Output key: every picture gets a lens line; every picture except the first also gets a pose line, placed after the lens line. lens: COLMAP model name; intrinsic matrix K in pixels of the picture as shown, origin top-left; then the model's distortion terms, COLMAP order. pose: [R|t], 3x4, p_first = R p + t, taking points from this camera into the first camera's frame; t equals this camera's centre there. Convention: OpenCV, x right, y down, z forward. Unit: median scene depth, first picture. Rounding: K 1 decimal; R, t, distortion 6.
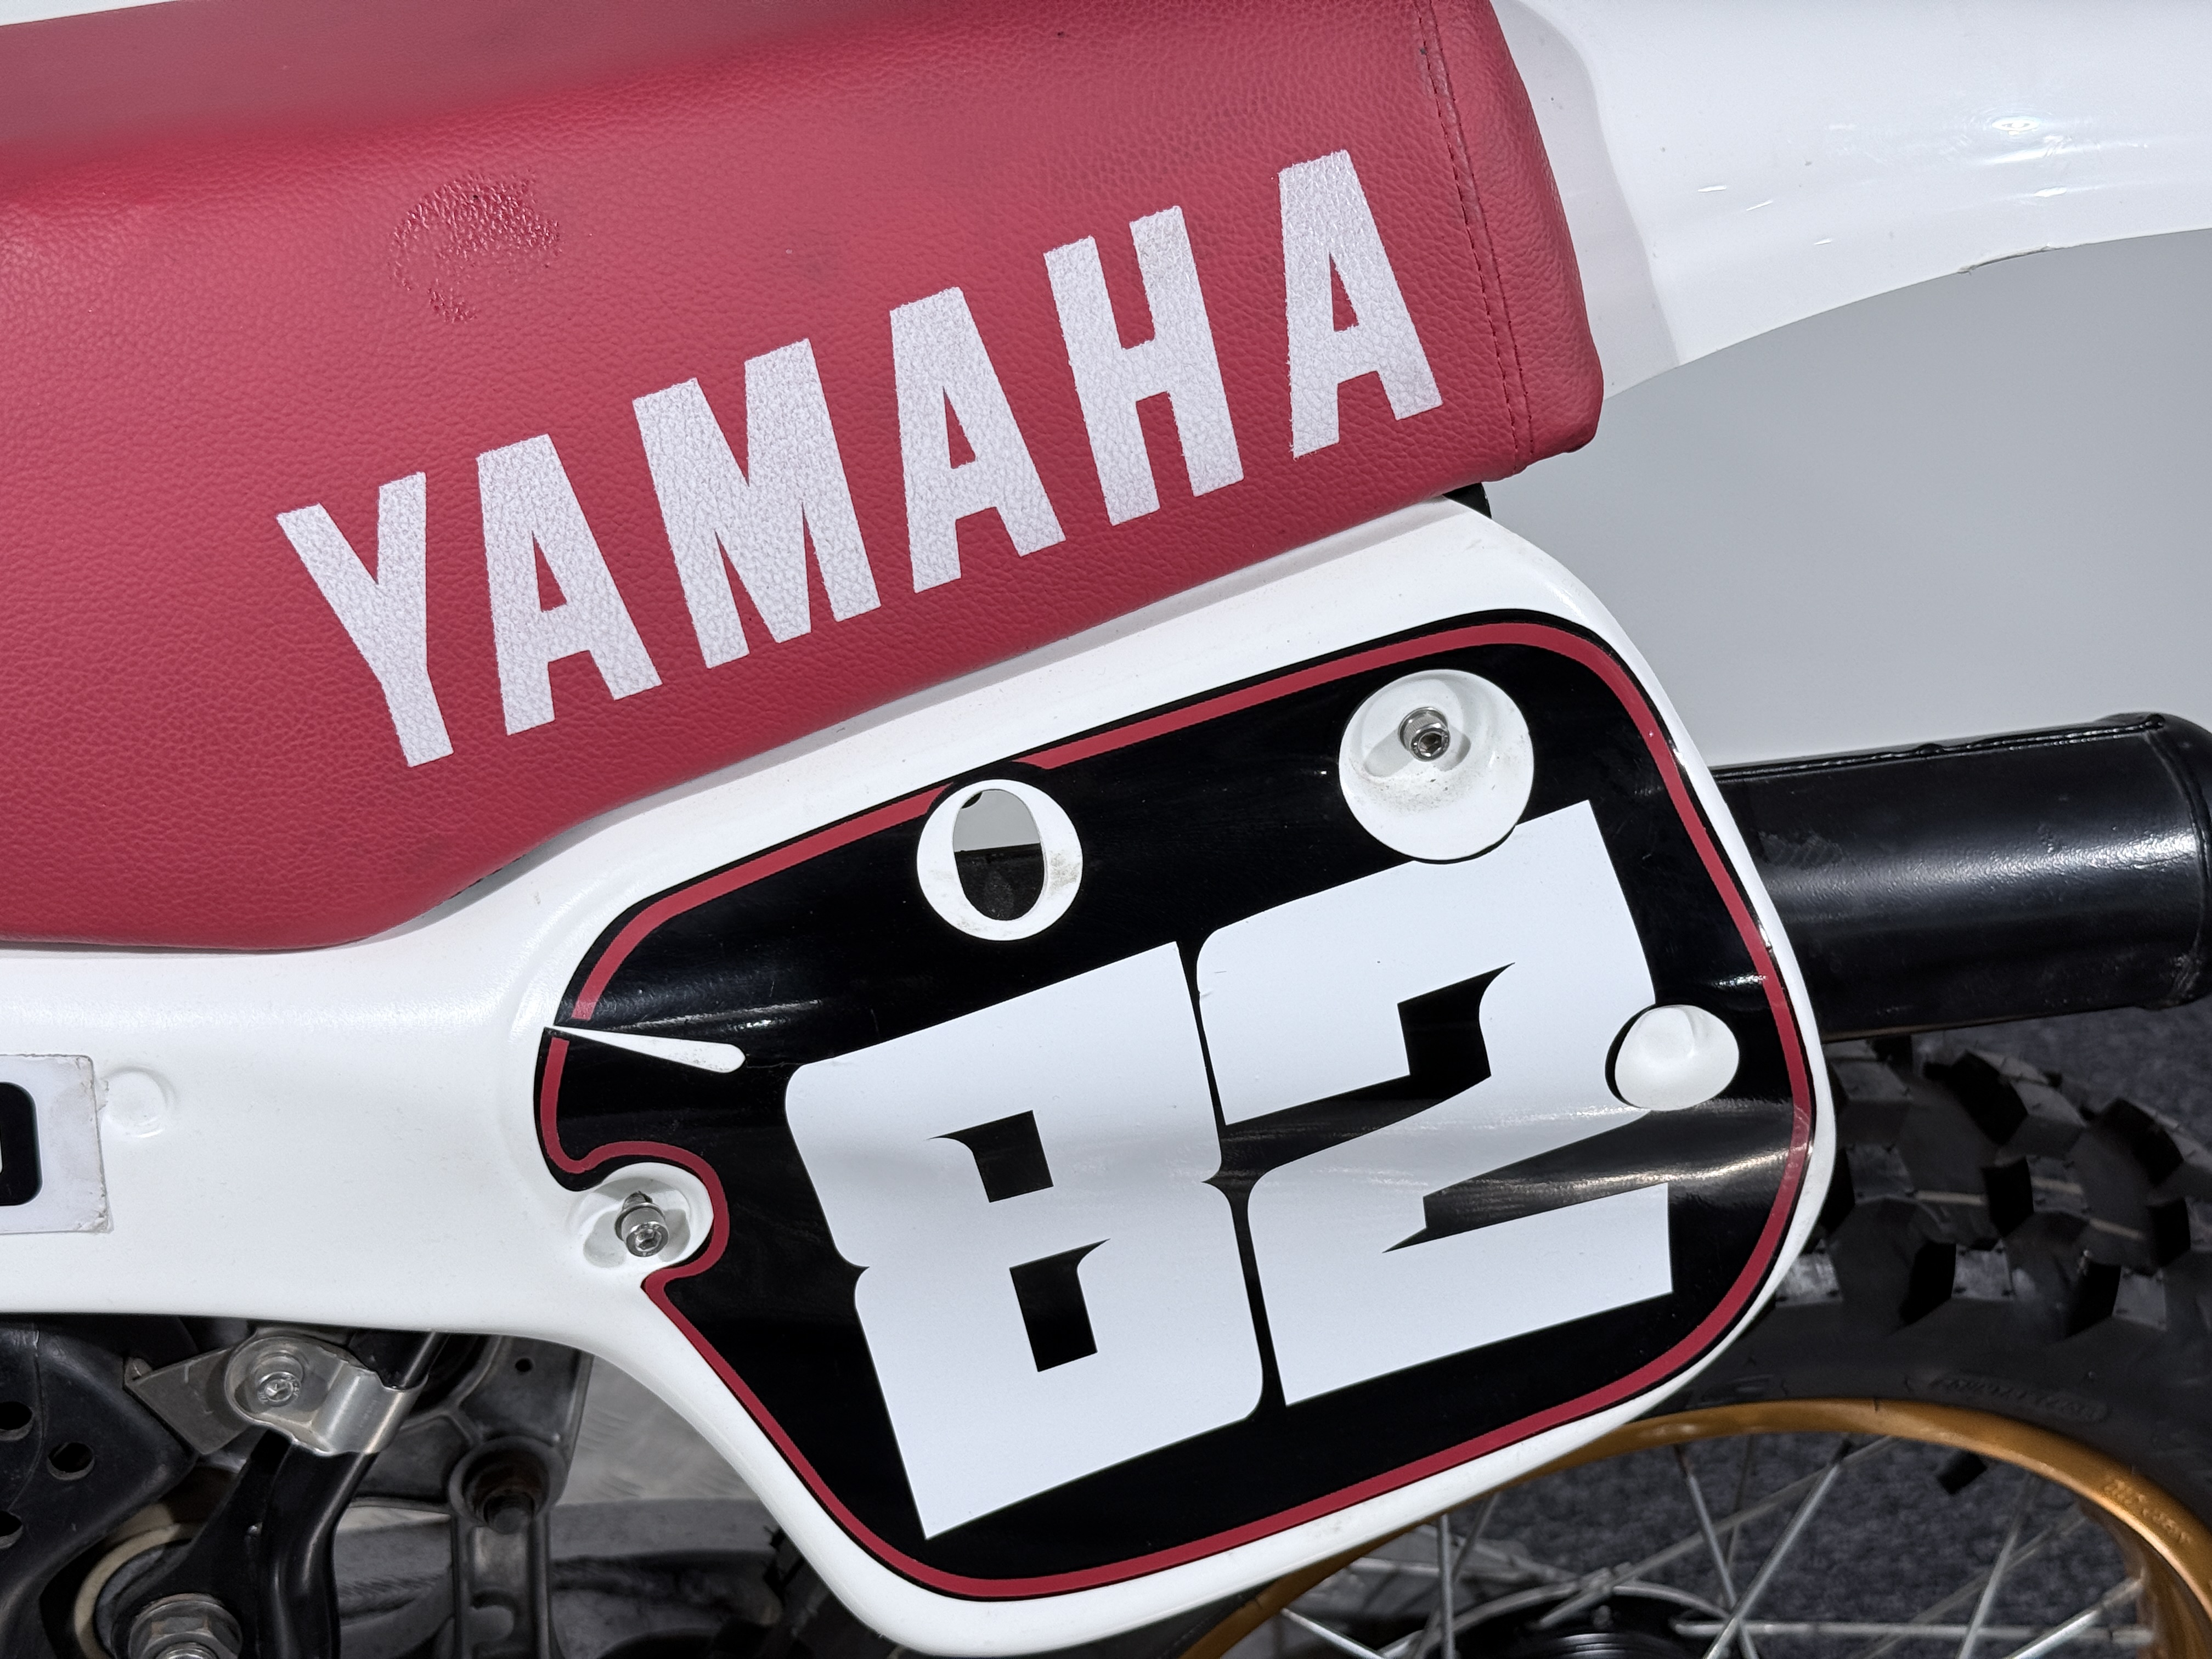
lens RADIAL K [[3155.8, 0, 1099.9], [0, 3155.8, 835.6], [0, 0, 1]] dist [0.105409, 0.000000]
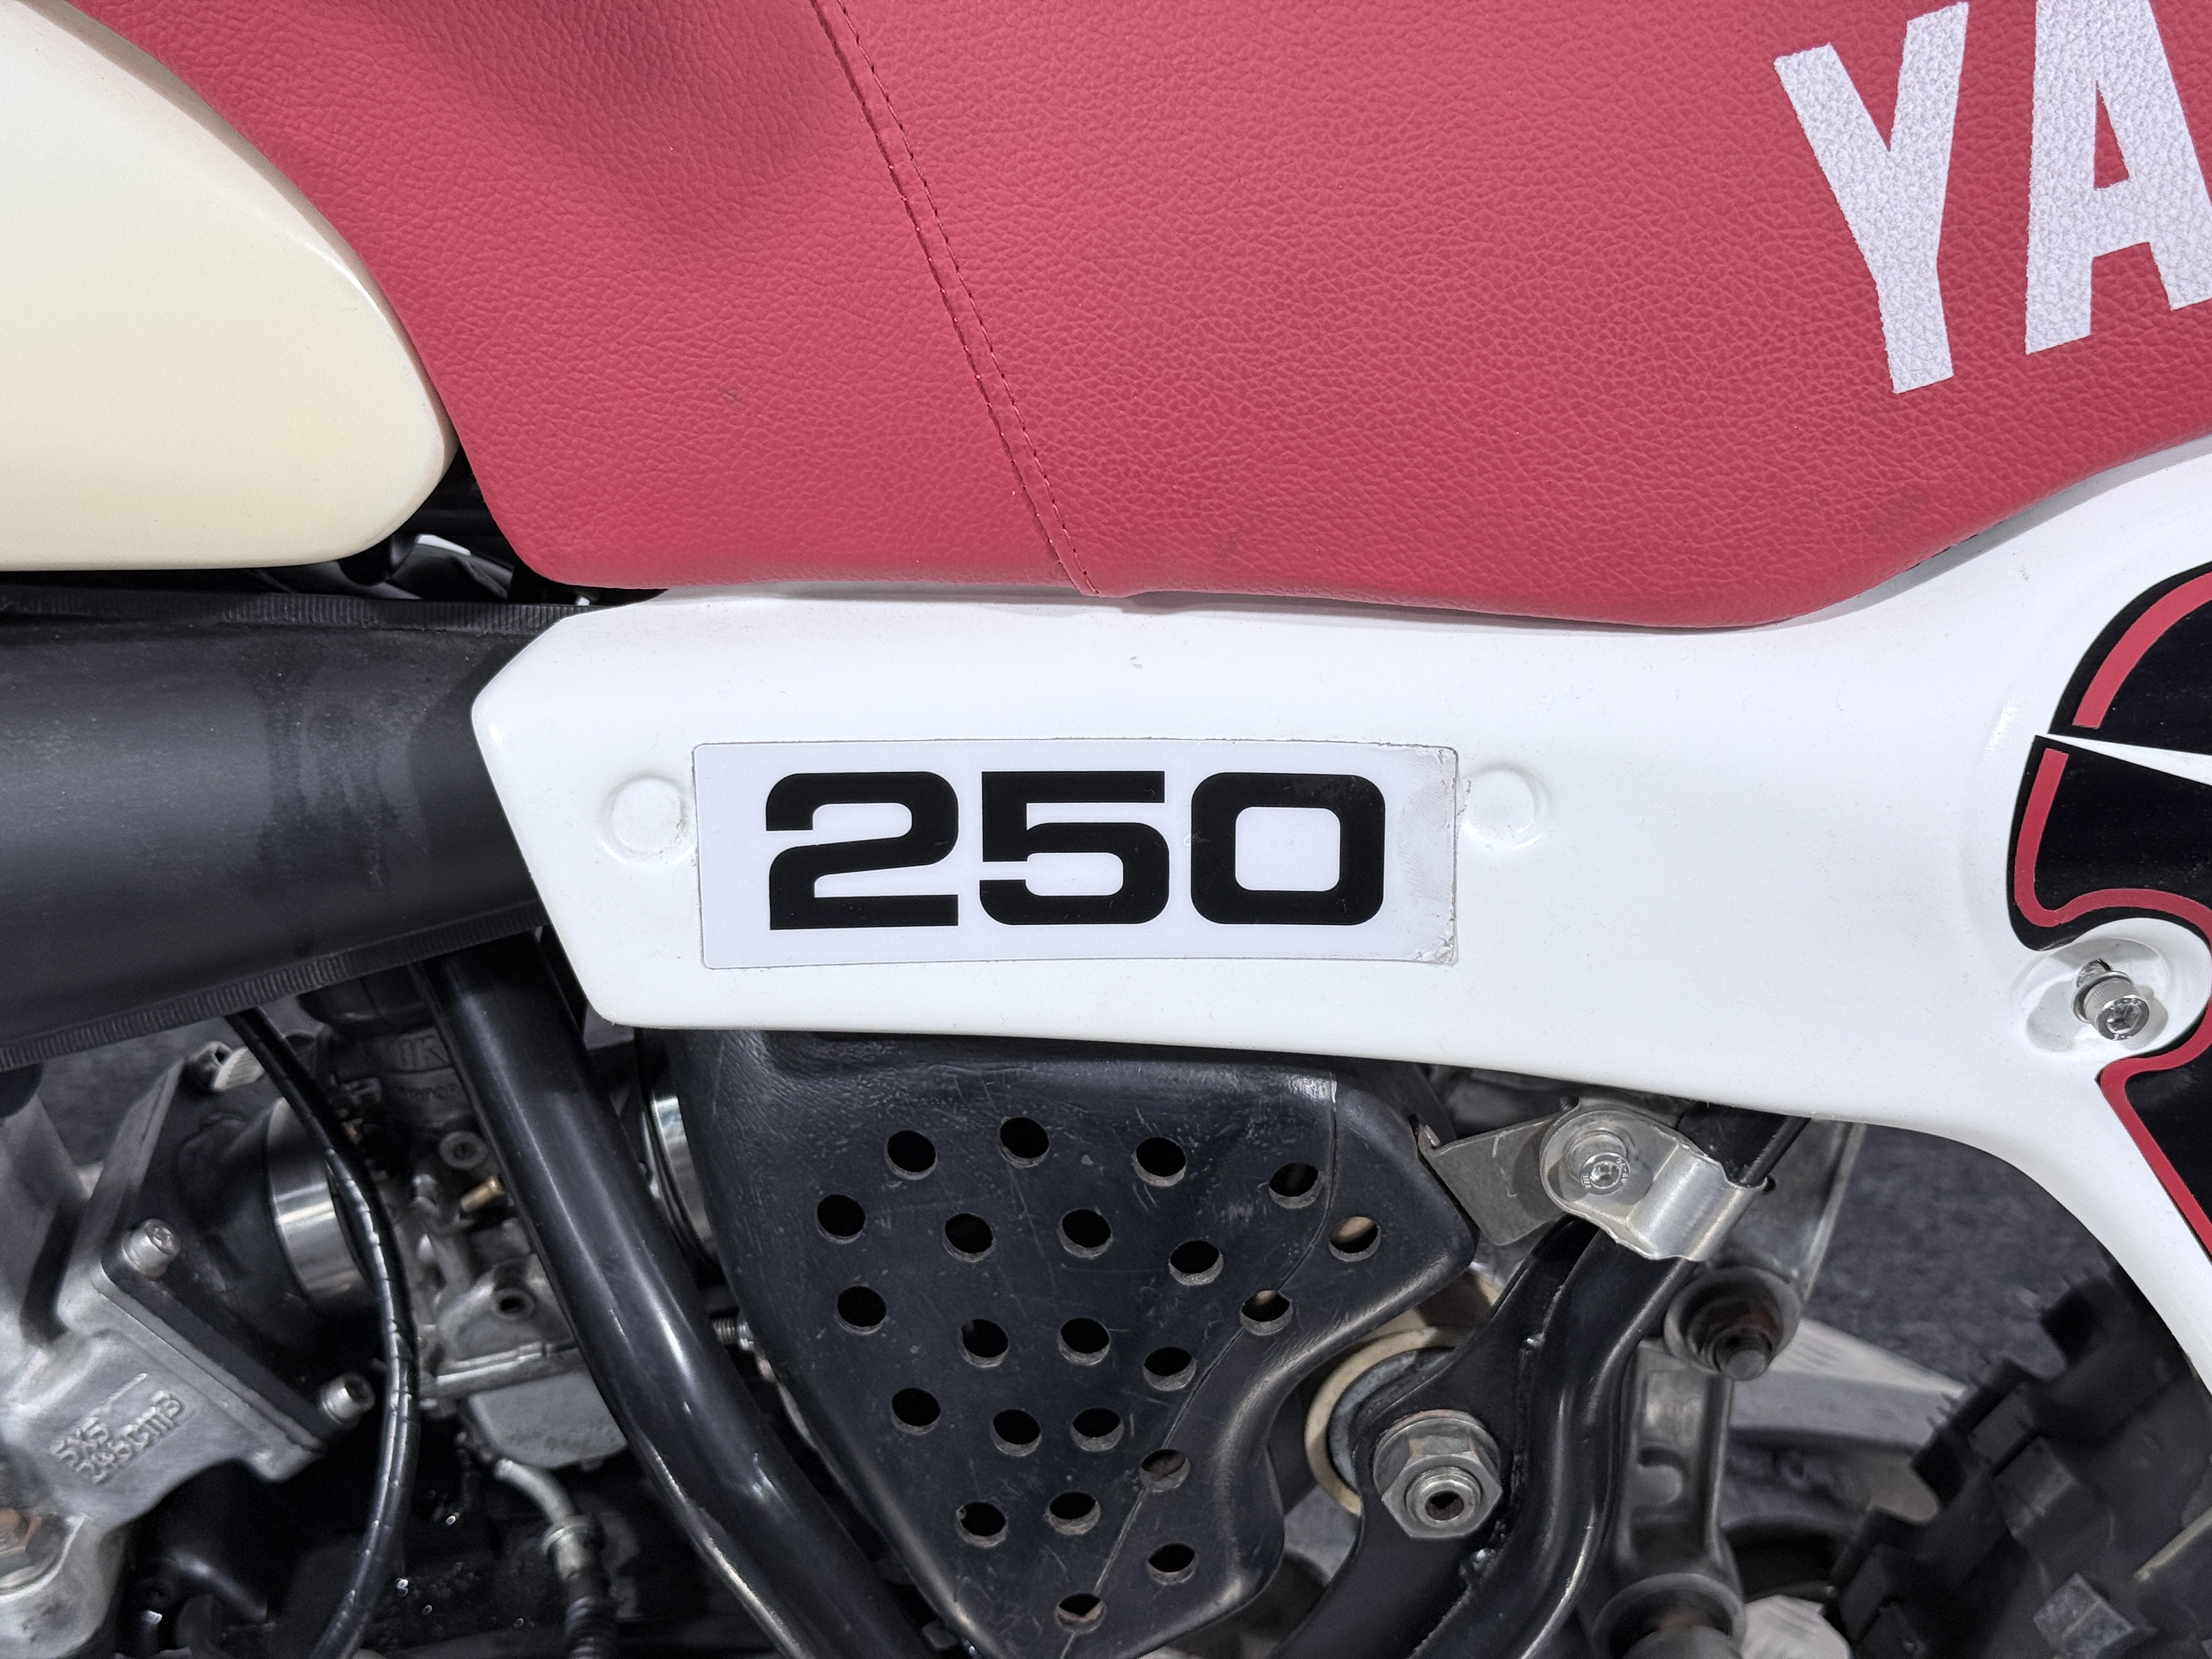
lens RADIAL K [[3155.8, 0, 1114.4], [0, 3155.8, 822.9], [0, 0, 1]] dist [0.105409, 0.000000]
pose [[0.981430, 0.045501, -0.186344, -0.254365], [-0.041316, 0.998800, 0.026285, 0.071839], [0.187316, -0.018098, 0.982133, 0.182454]]
